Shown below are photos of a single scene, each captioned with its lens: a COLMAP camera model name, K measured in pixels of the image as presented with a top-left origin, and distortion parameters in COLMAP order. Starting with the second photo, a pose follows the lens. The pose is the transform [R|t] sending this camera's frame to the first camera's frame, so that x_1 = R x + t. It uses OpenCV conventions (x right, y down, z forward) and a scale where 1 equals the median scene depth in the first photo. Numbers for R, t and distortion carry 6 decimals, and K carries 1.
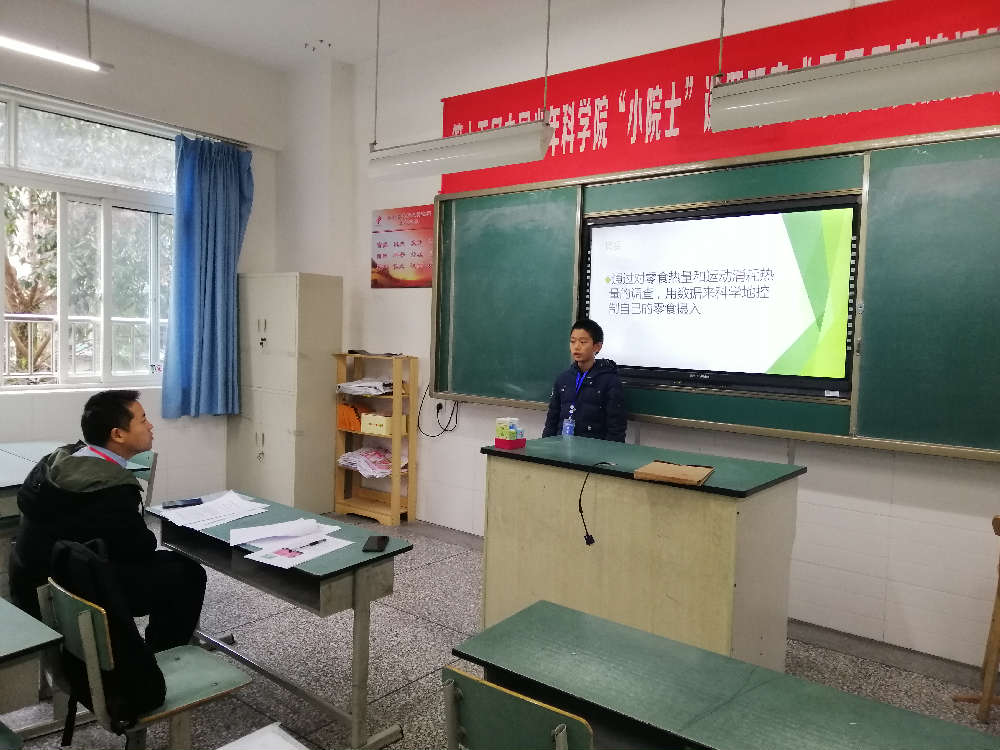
lens RADIAL K [[756.9, 0, 500.0], [0, 756.9, 375.0], [0, 0, 1]] dist [0.080739, -0.093373]
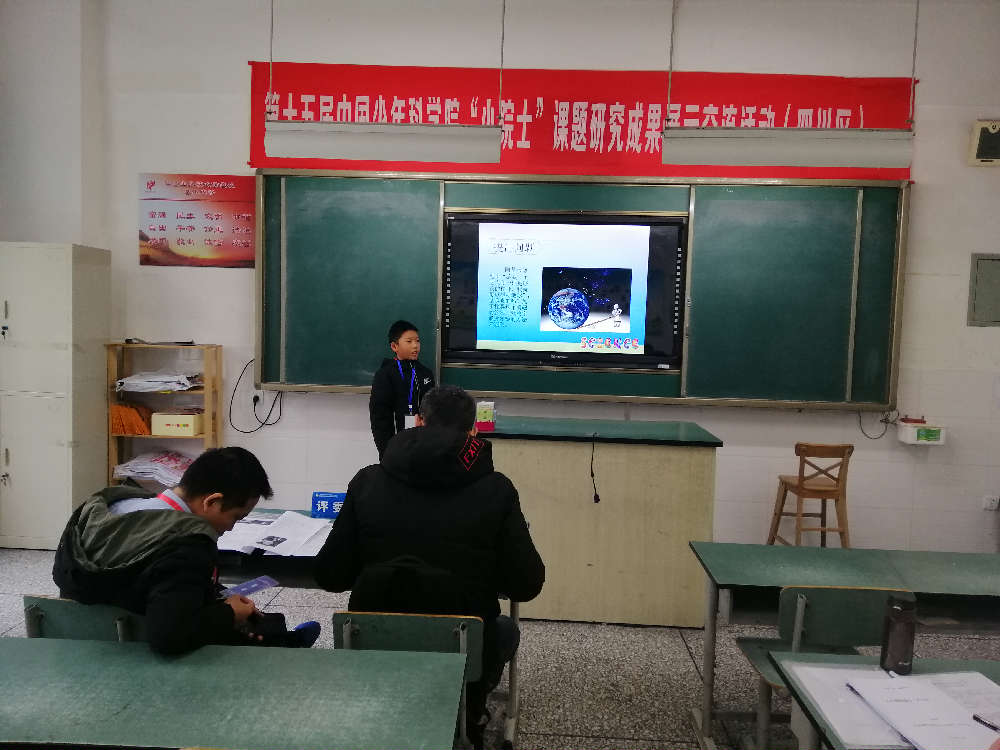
lens RADIAL K [[767.0, 0, 500.0], [0, 767.0, 372.4], [0, 0, 1]] dist [0.092176, -0.103670]
pose [[0.806406, -0.045222, 0.589631, -0.450749], [0.030069, 0.998918, 0.035489, -0.017105], [-0.590598, -0.010889, 0.806893, 0.079208]]
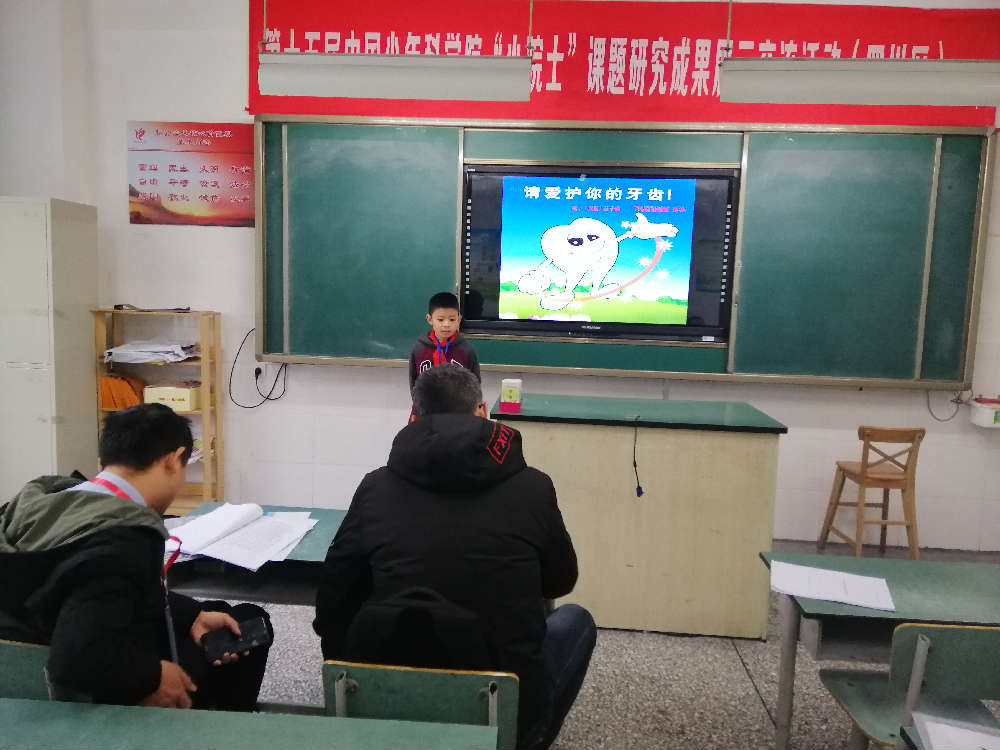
lens RADIAL K [[756.9, 0, 500.0], [0, 756.9, 375.0], [0, 0, 1]] dist [0.080739, -0.093373]
pose [[0.818558, -0.066016, 0.570618, -0.393671], [0.025059, 0.996532, 0.079345, -0.017083], [-0.573877, -0.050649, 0.817374, 0.176680]]
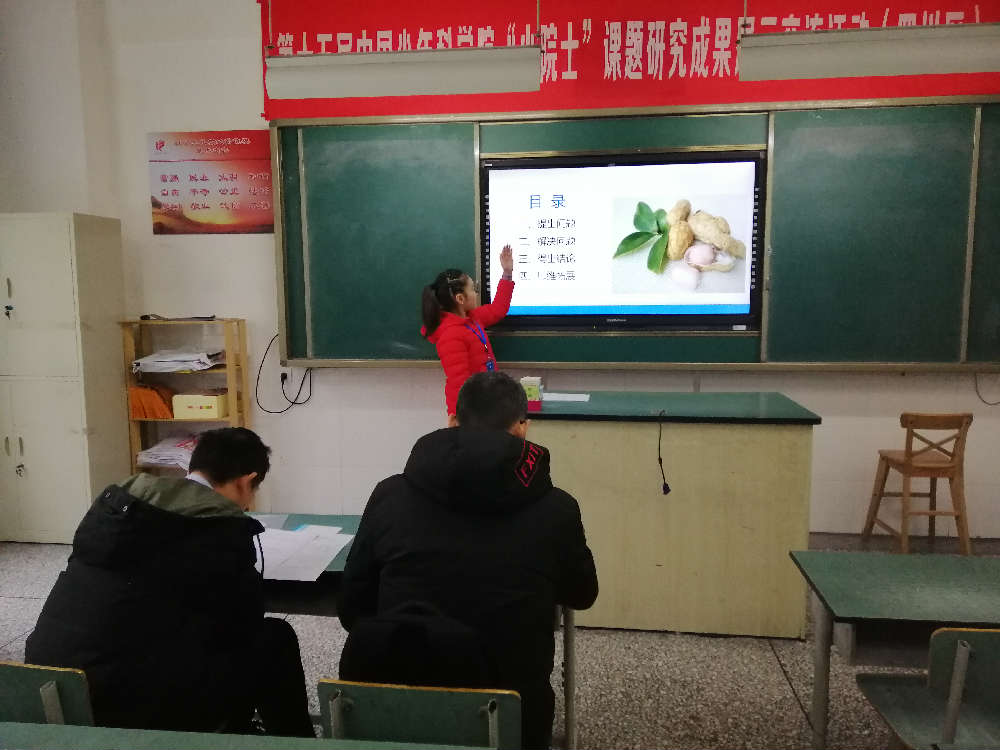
lens RADIAL K [[756.9, 0, 500.0], [0, 756.9, 375.0], [0, 0, 1]] dist [0.080739, -0.093373]
pose [[0.845238, -0.096974, 0.525517, -0.368671], [0.063081, 0.994627, 0.082080, -0.016952], [-0.530653, -0.036227, 0.846814, 0.178566]]
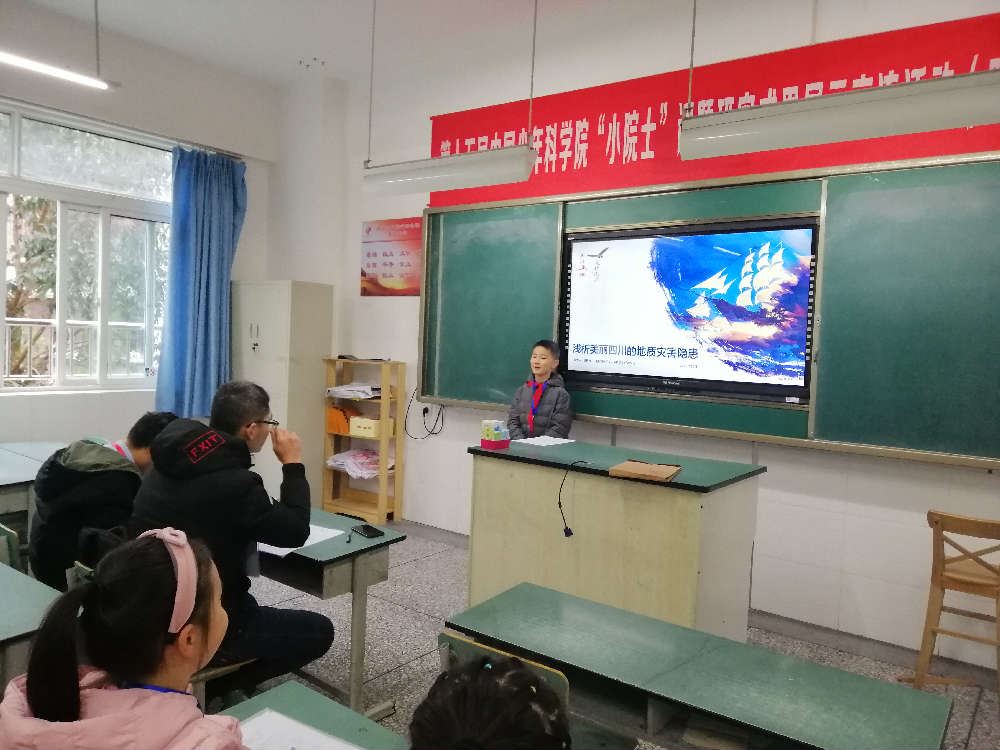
lens RADIAL K [[756.9, 0, 500.0], [0, 756.9, 375.0], [0, 0, 1]] dist [0.080739, -0.093373]
pose [[0.999644, 0.008044, 0.025453, -0.005418], [-0.007838, 0.999936, -0.008182, 0.000843], [-0.025517, 0.007980, 0.999643, -0.053057]]
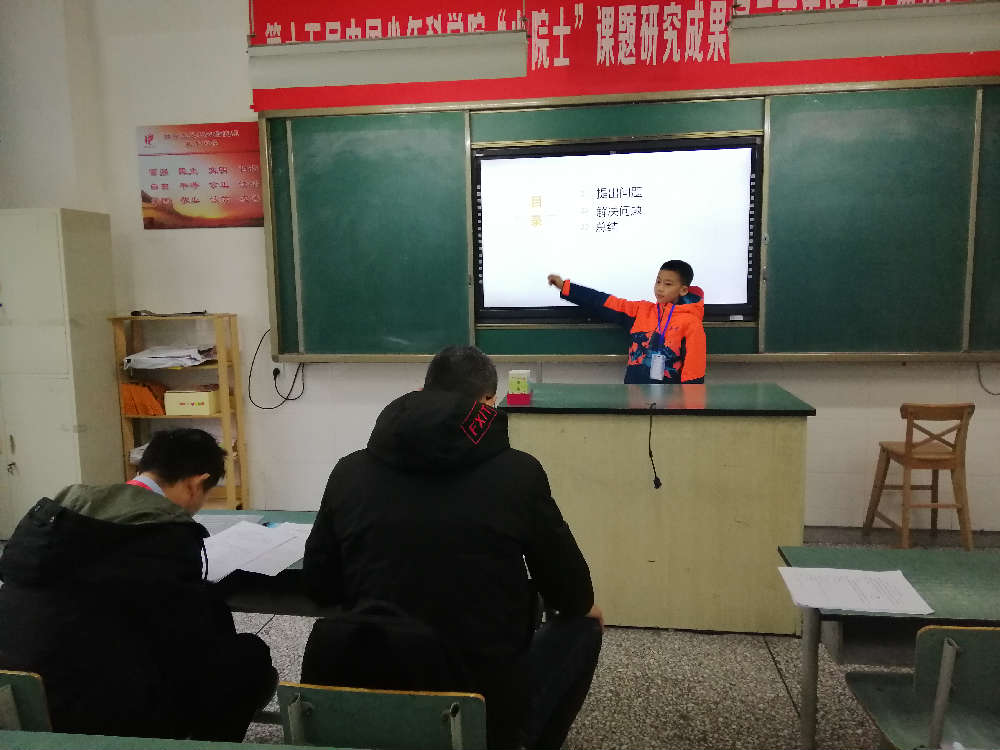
lens RADIAL K [[756.9, 0, 500.0], [0, 756.9, 375.0], [0, 0, 1]] dist [0.080739, -0.093373]
pose [[0.851339, -0.108235, 0.513329, -0.345476], [0.072371, 0.993361, 0.089425, -0.013985], [-0.519600, -0.038980, 0.853520, 0.178988]]
